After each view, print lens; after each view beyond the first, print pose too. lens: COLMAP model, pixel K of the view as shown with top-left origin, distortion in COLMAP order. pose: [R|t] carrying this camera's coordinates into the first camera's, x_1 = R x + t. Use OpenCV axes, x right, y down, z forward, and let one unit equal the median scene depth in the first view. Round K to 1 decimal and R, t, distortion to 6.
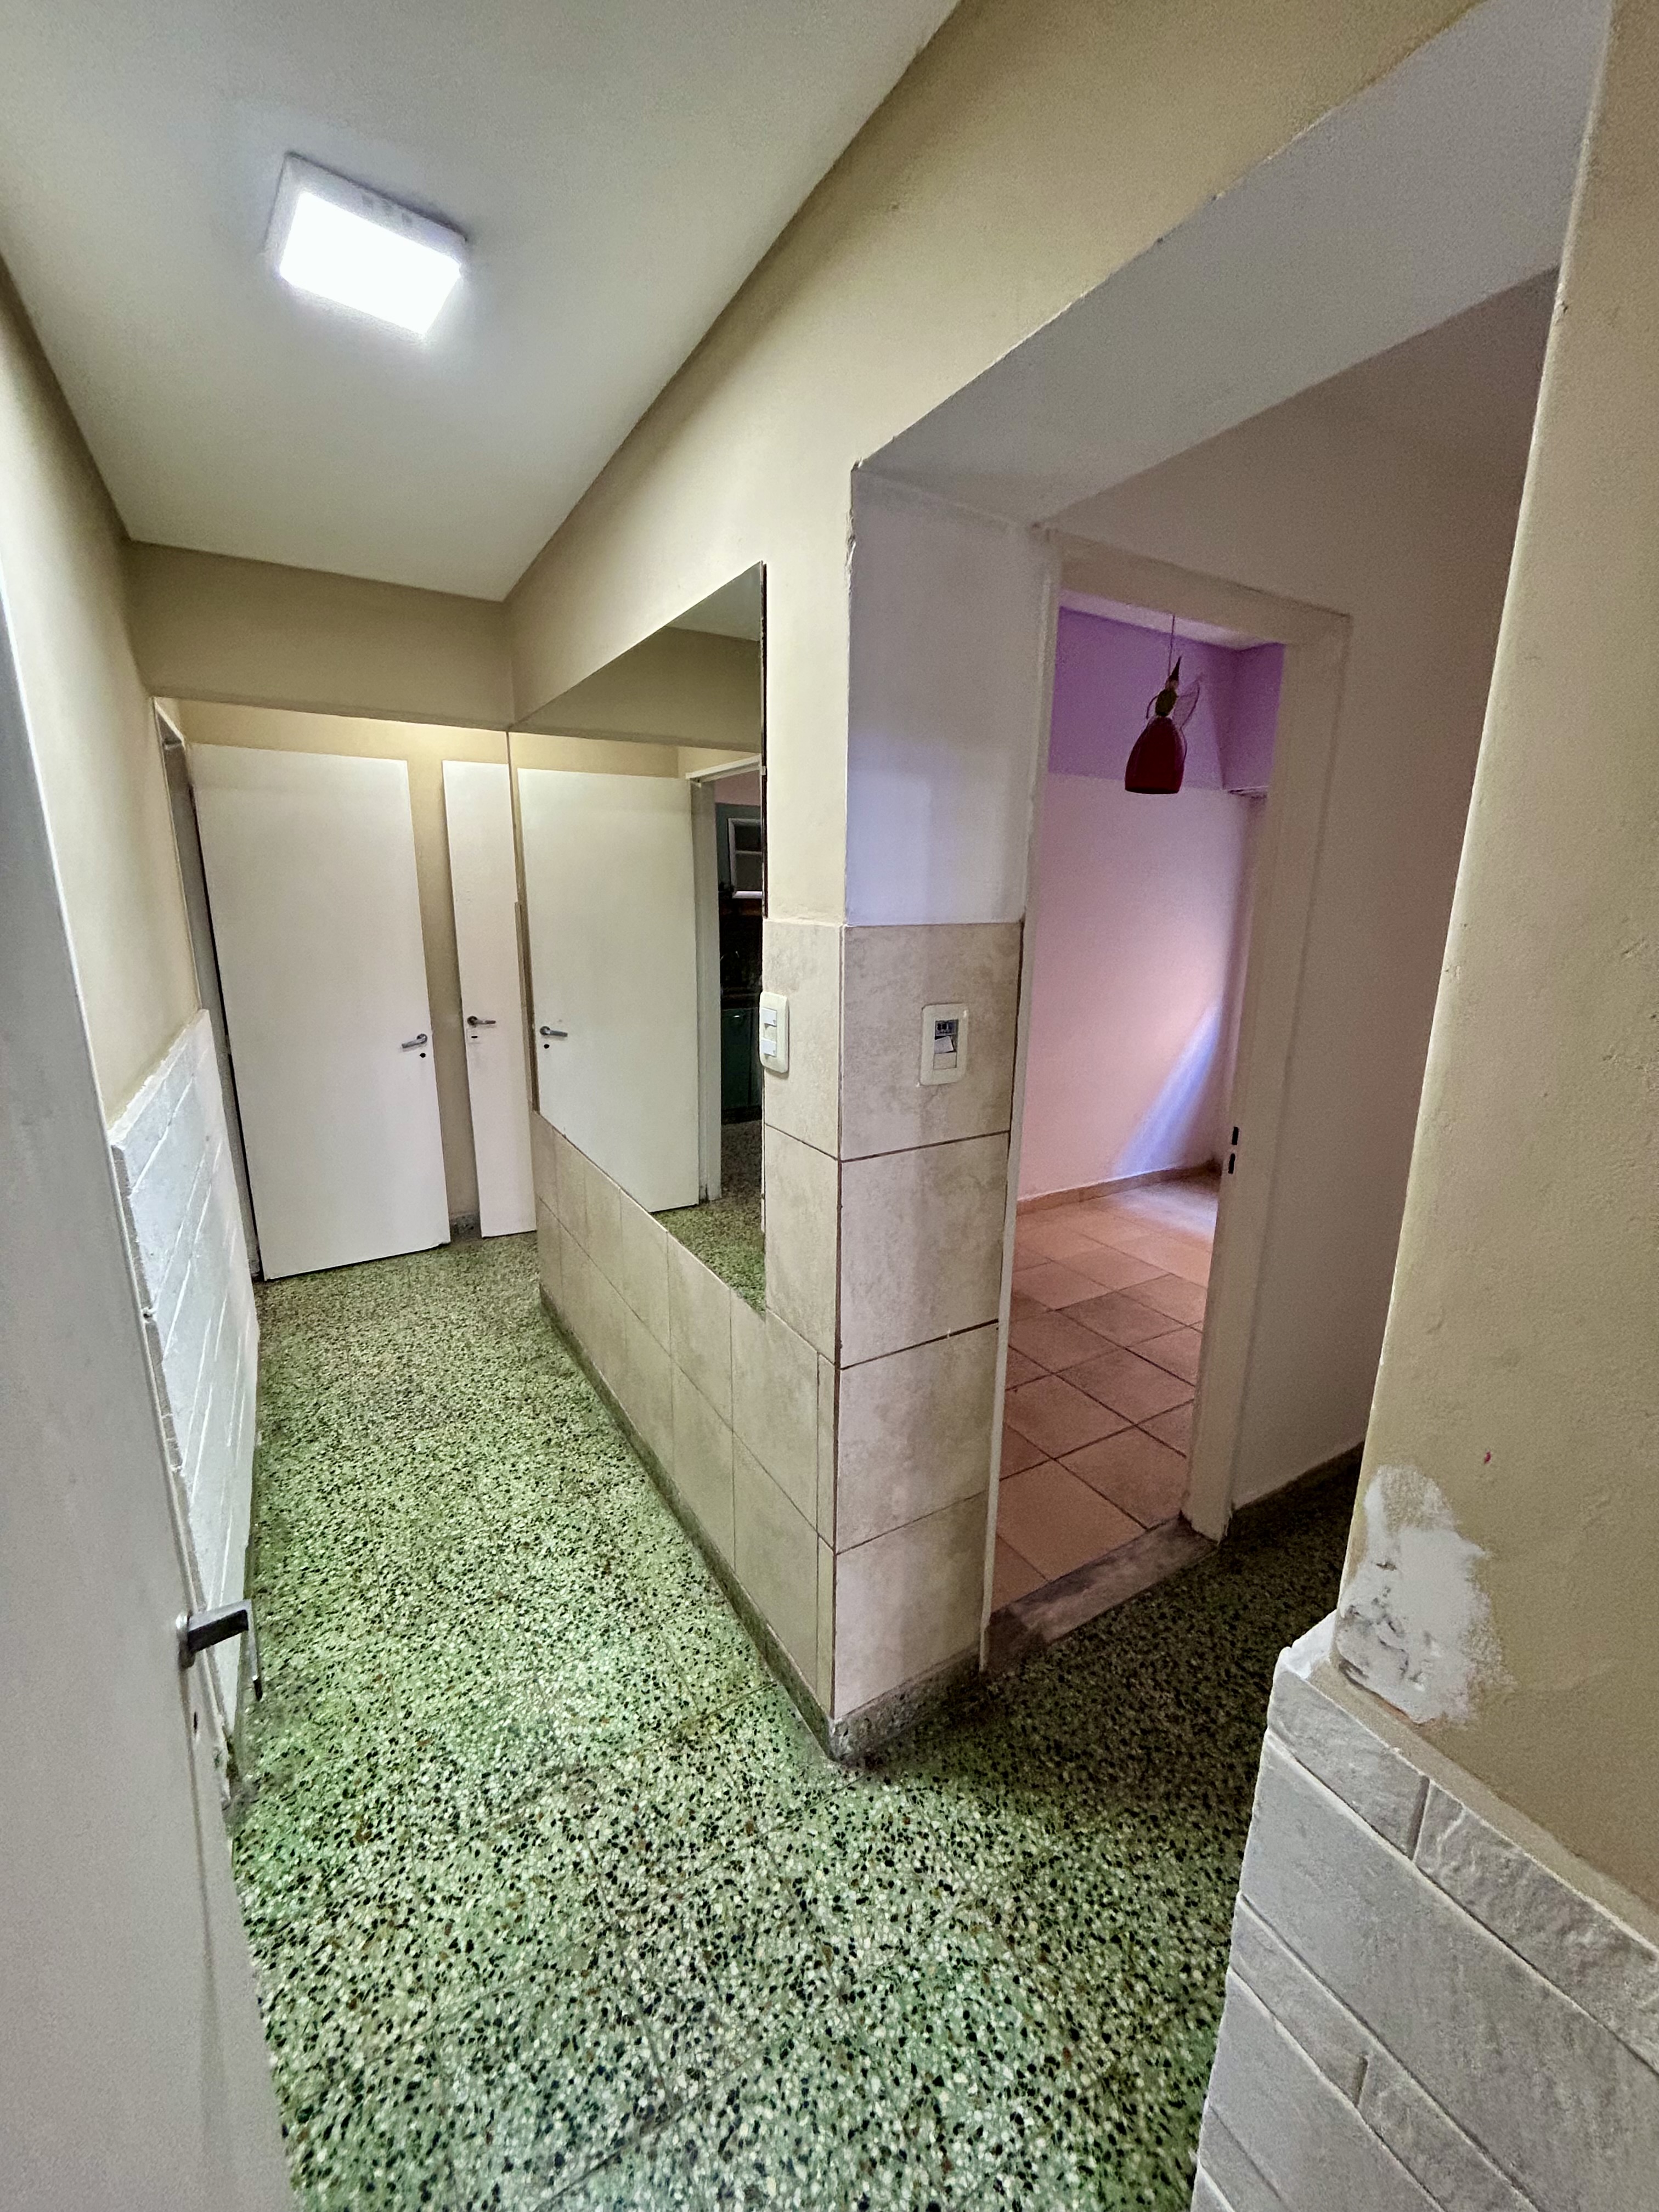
lens RADIAL K [[885.7, 0, 826.0], [0, 885.7, 1107.1], [0, 0, 1]] dist [-0.012875, 0.003729]
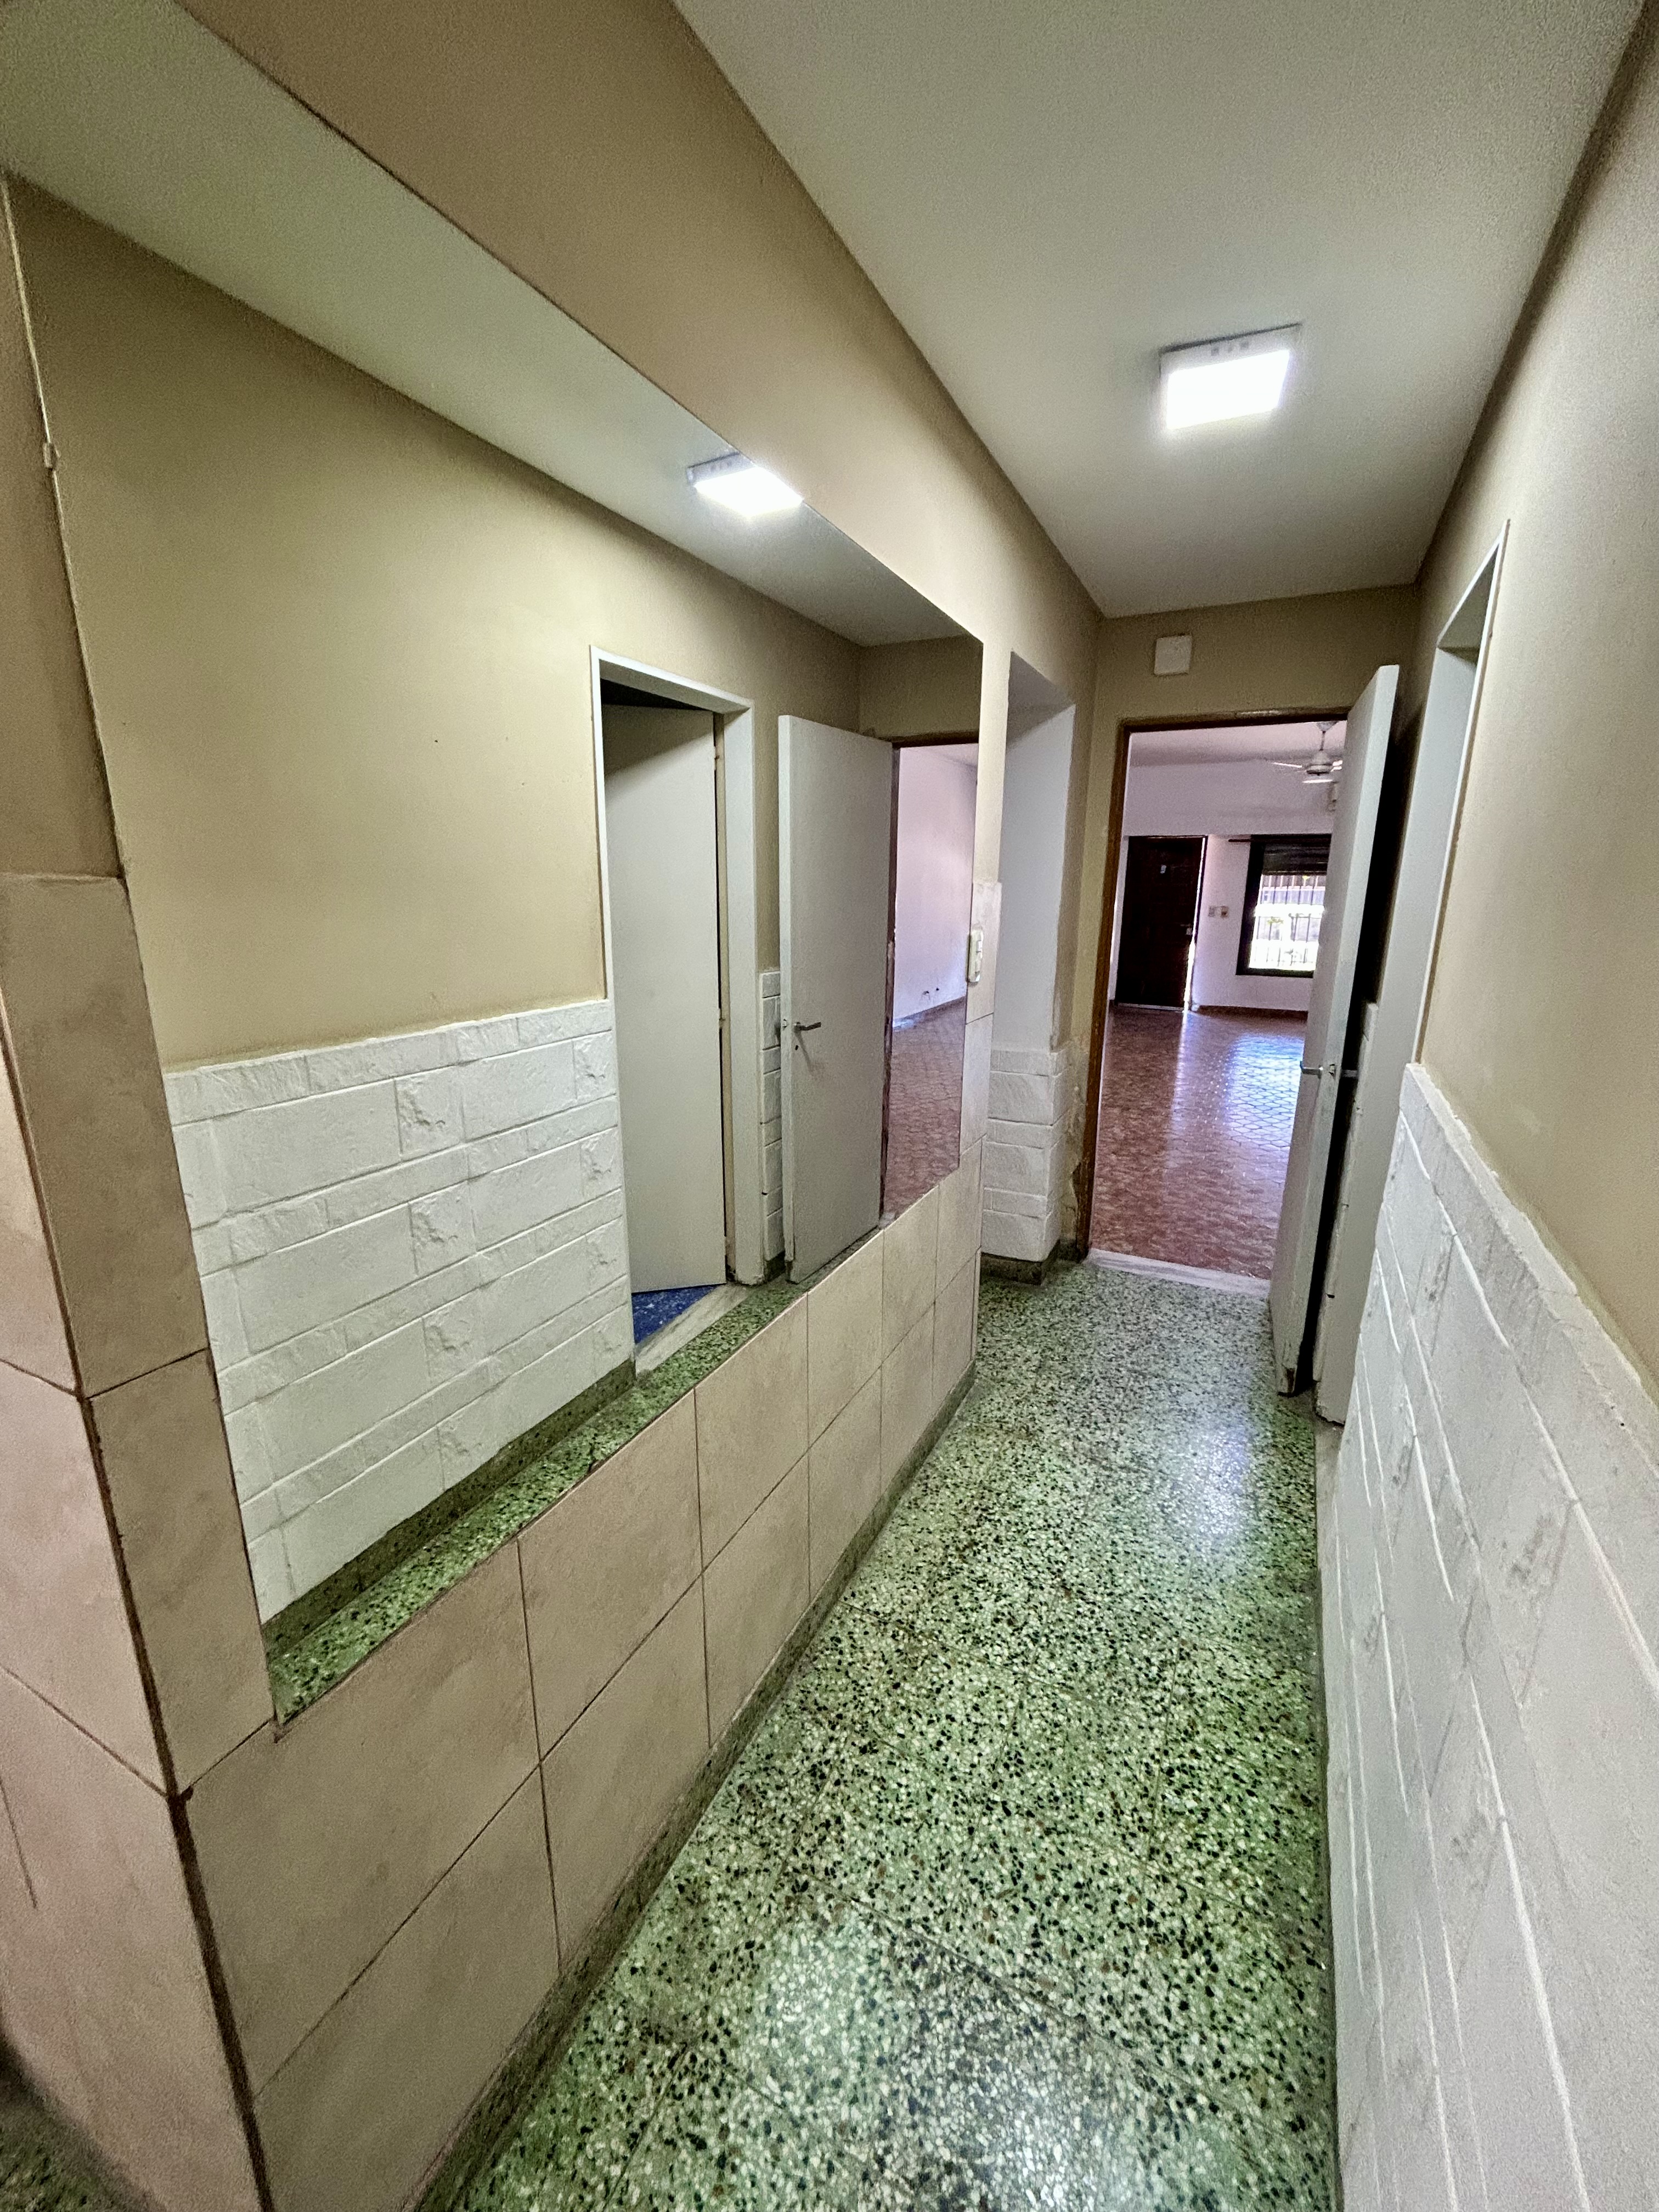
lens RADIAL K [[885.7, 0, 826.0], [0, 885.7, 1107.1], [0, 0, 1]] dist [-0.012875, 0.003729]
pose [[-0.531953, -0.220999, 0.817426, -0.867890], [0.193009, 0.908286, 0.371167, -0.328314], [-0.824484, 0.355214, -0.440511, 1.399012]]
